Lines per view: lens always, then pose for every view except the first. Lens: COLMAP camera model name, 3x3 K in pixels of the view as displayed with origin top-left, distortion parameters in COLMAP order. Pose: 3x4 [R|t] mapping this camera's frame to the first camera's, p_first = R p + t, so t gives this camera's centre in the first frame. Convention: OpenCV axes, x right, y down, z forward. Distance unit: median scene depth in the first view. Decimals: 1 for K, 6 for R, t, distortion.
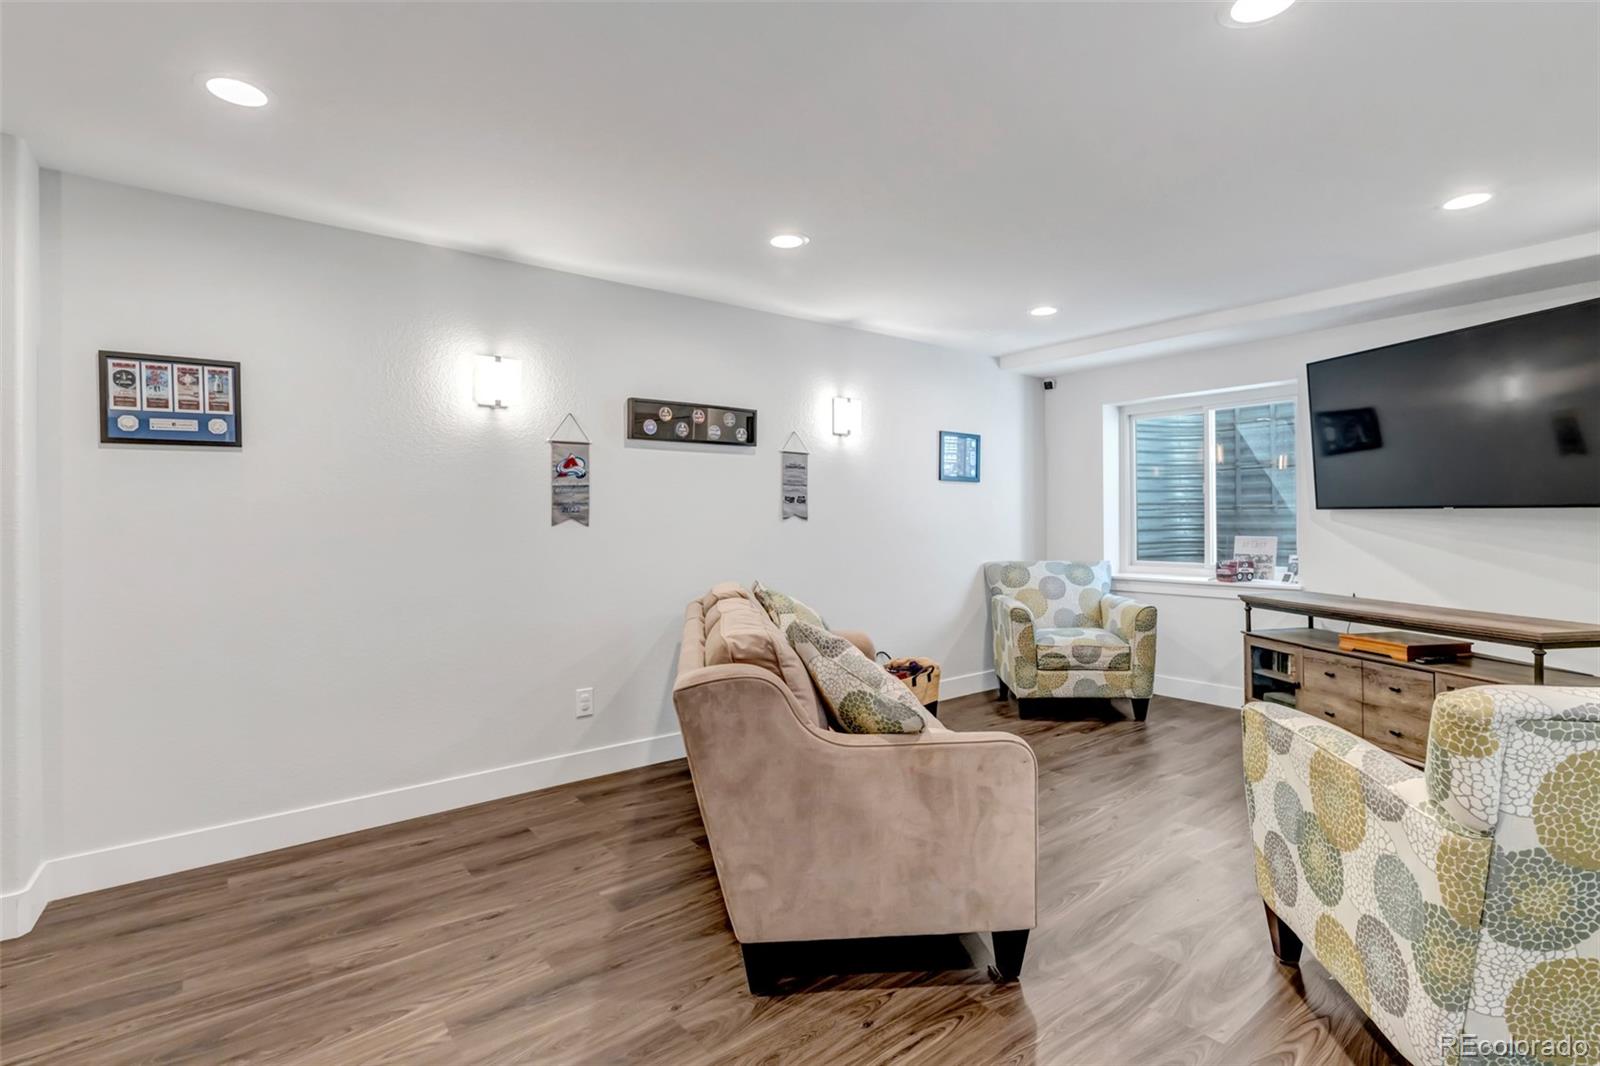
lens RADIAL K [[764.5, 0, 800.0], [0, 764.5, 533.0], [0, 0, 1]] dist [-0.000561, -0.000111]
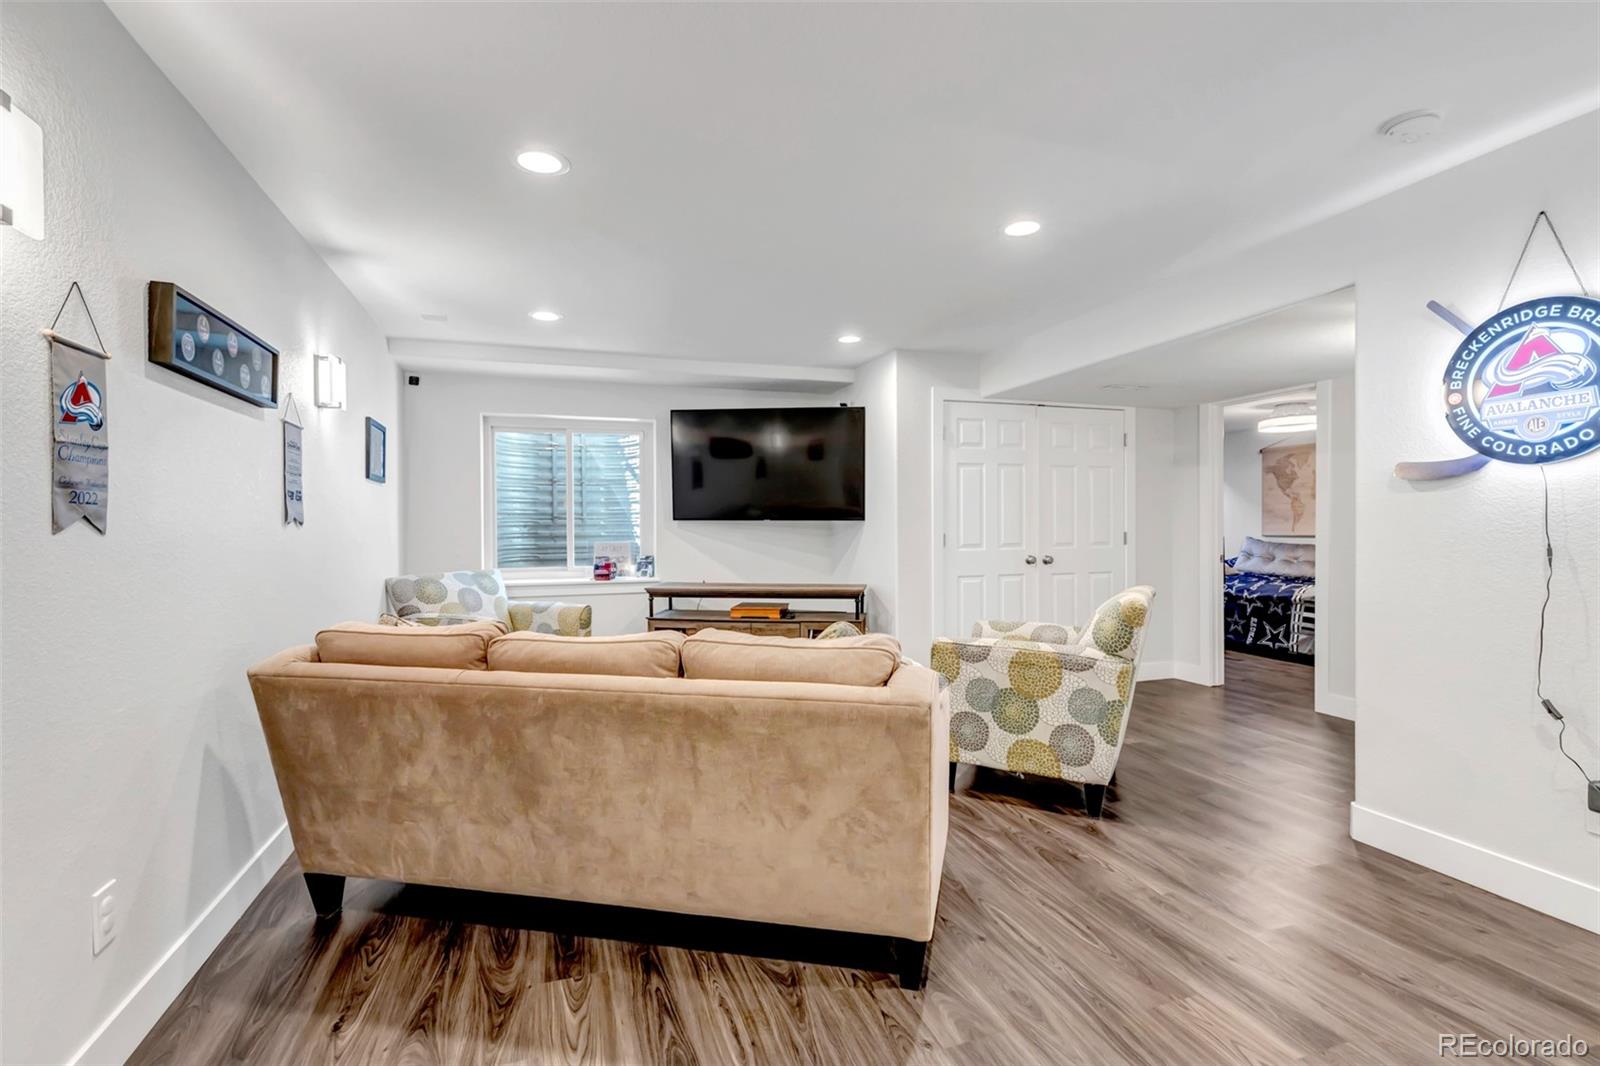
lens RADIAL K [[732.5, 0, 800.0], [0, 732.5, 533.0], [0, 0, 1]] dist [0.004563, -0.000048]
pose [[0.326641, -0.003342, 0.945142, -0.571463], [0.019663, 0.999801, -0.003260, 0.000229], [-0.944944, 0.019650, 0.326642, 0.457638]]
